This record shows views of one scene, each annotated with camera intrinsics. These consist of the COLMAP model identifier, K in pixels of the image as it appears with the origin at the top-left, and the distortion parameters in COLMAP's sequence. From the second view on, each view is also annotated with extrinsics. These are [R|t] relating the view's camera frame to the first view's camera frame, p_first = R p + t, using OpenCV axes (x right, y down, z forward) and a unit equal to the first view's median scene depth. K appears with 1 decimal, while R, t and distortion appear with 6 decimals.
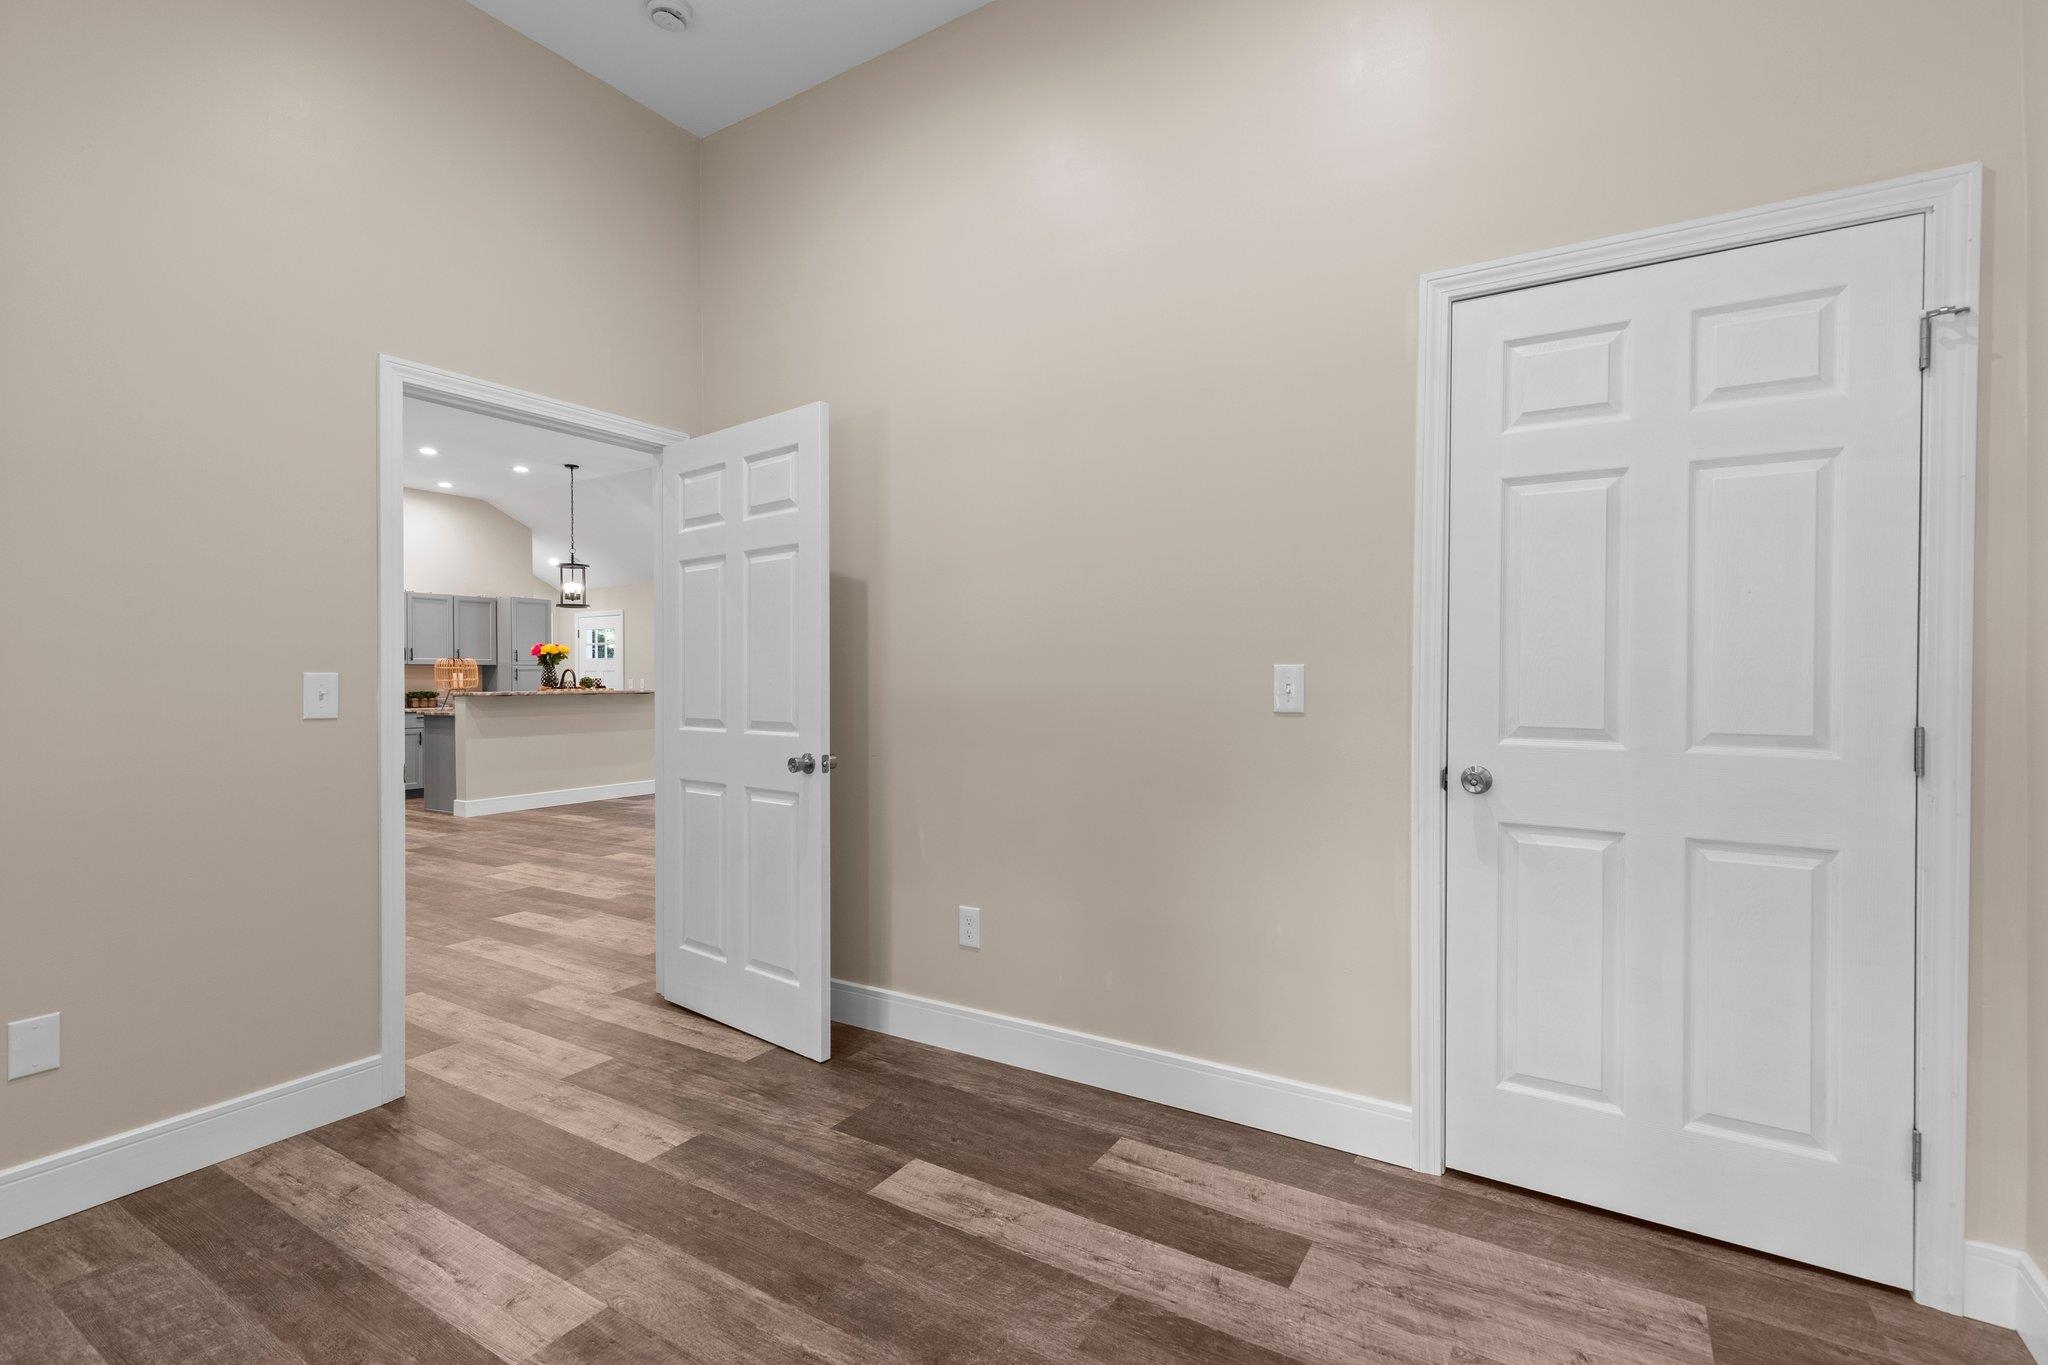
lens RADIAL K [[929.6, 0, 1034.9], [0, 929.6, 680.0], [0, 0, 1]] dist [0.008206, -0.000454]
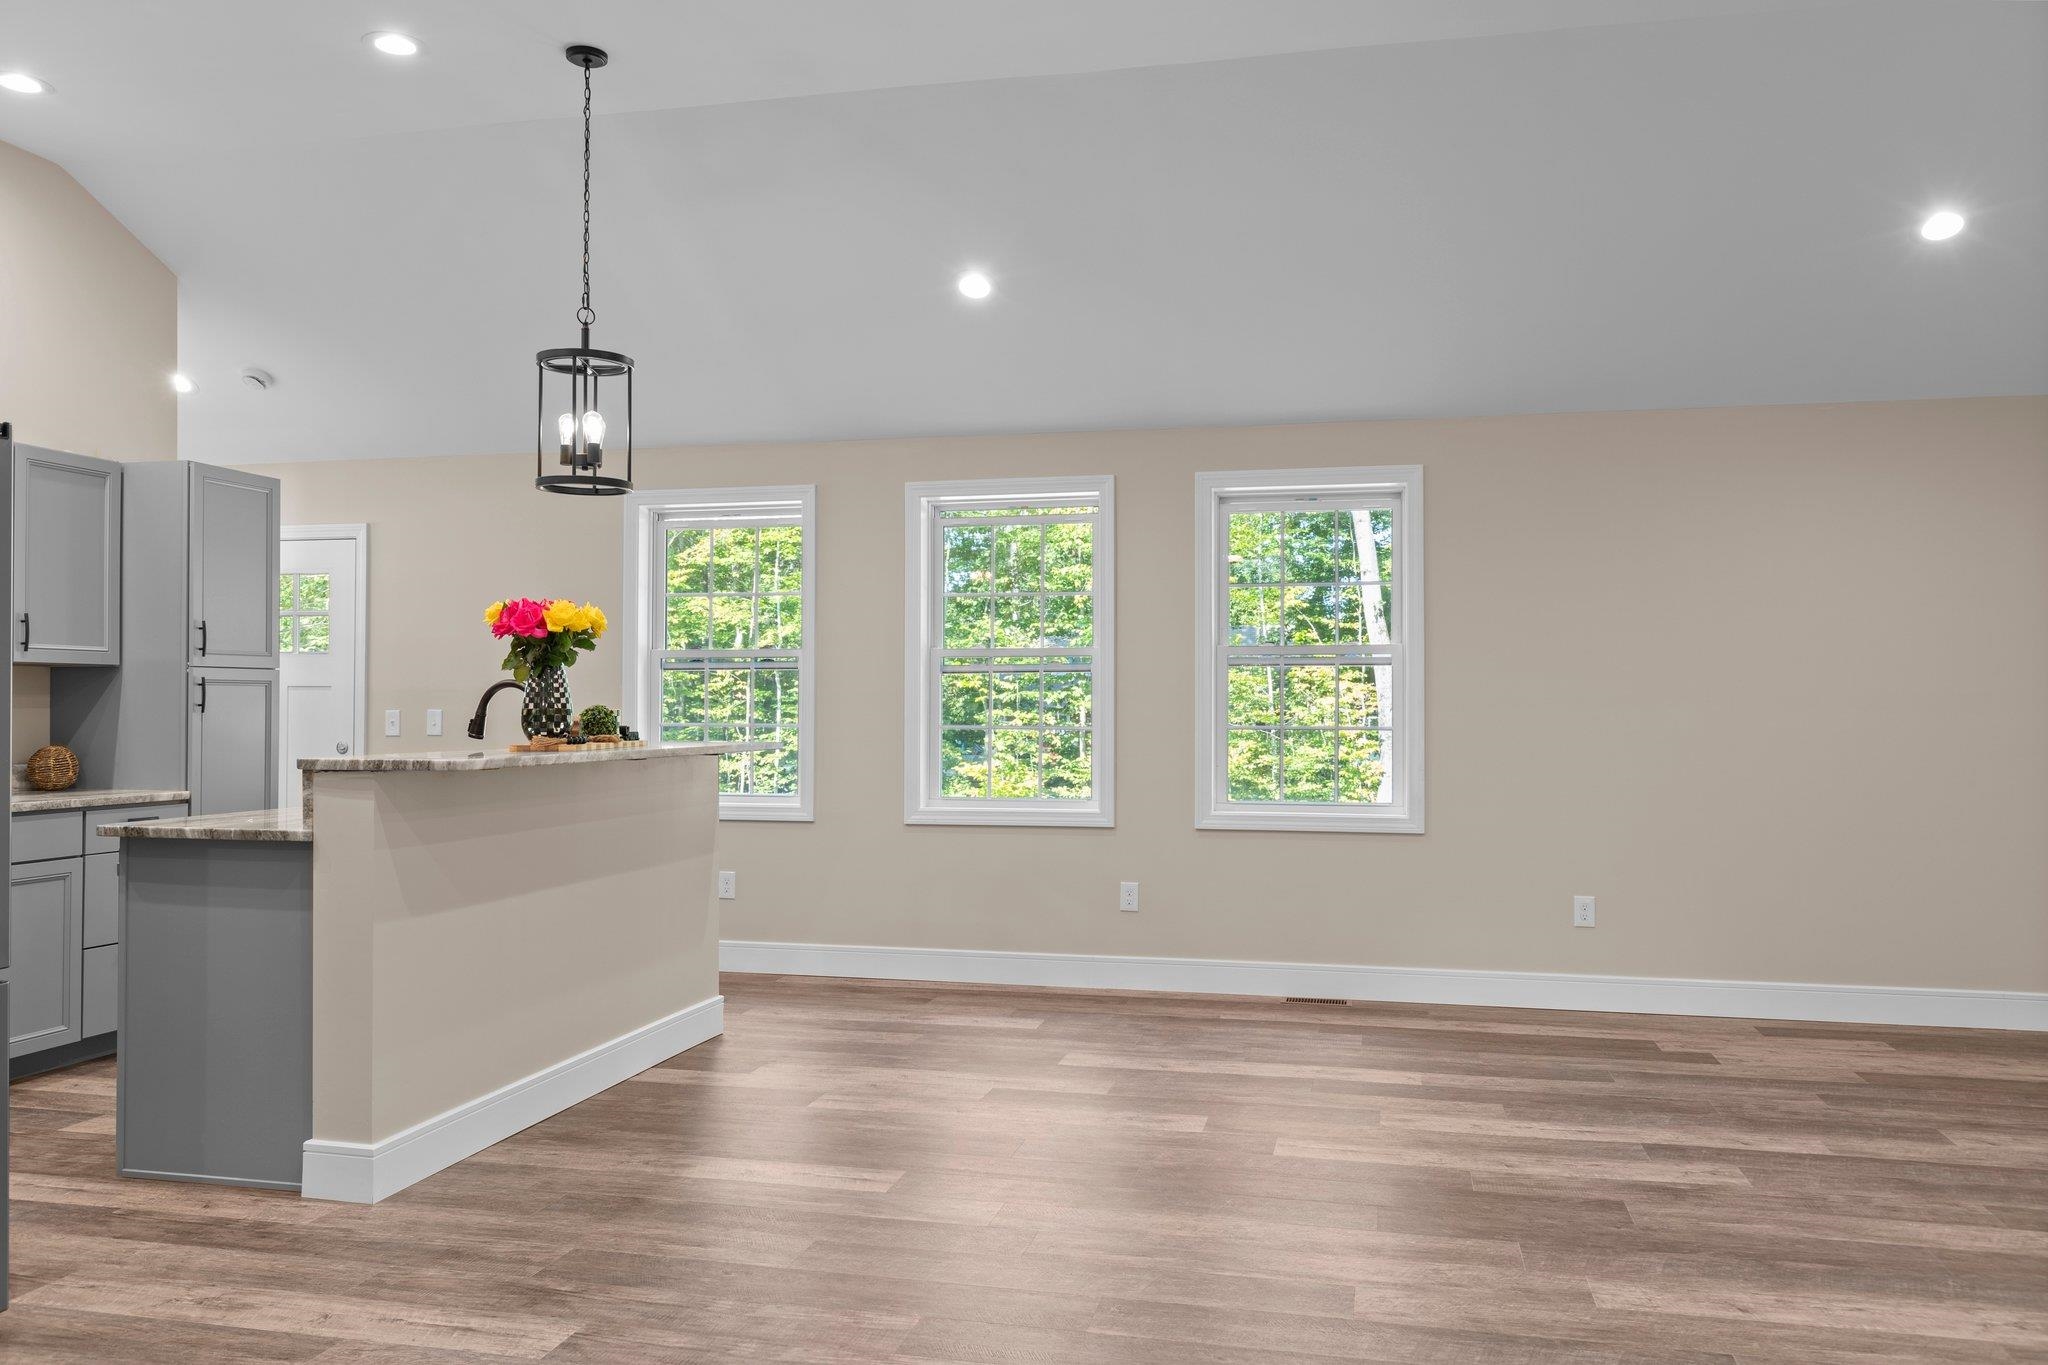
lens RADIAL K [[1517.7, 0, 1030.9], [0, 1517.7, 682.9], [0, 0, 1]] dist [0.001490, 0.000642]
pose [[0.948020, 0.013856, 0.317908, -0.530294], [-0.008147, 0.999781, -0.019280, -0.002550], [-0.318105, 0.015688, 0.947926, 0.466362]]
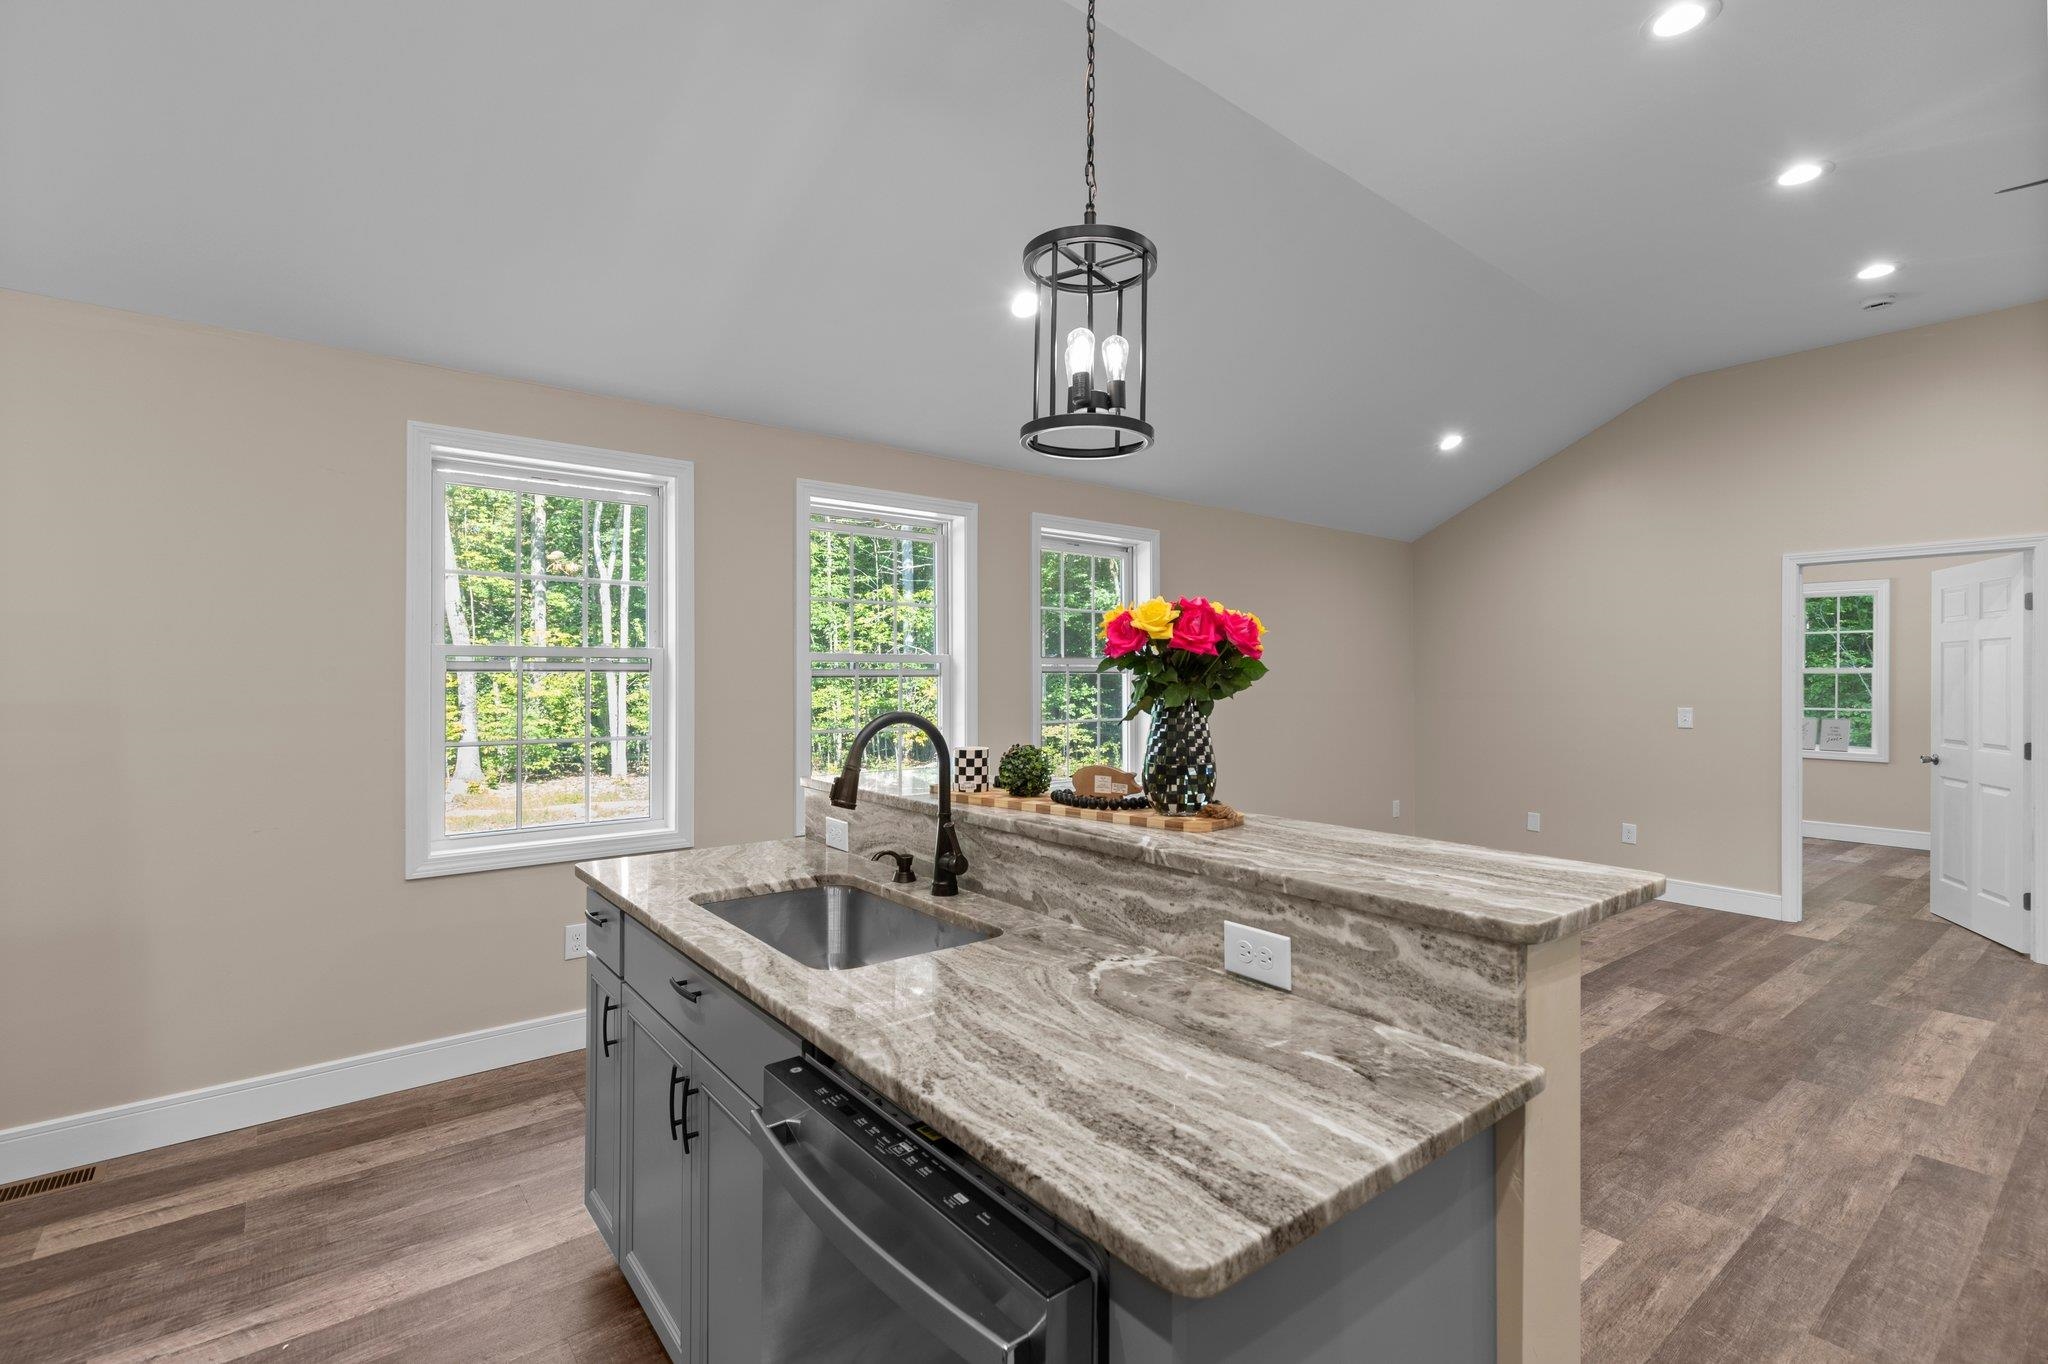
lens RADIAL K [[929.6, 0, 1033.8], [0, 929.6, 676.5], [0, 0, 1]] dist [0.008206, -0.000454]
pose [[0.337220, 0.008967, 0.941383, -0.733841], [-0.005117, 0.999957, -0.007693, -0.020031], [-0.941412, -0.002223, 0.337252, 0.964114]]
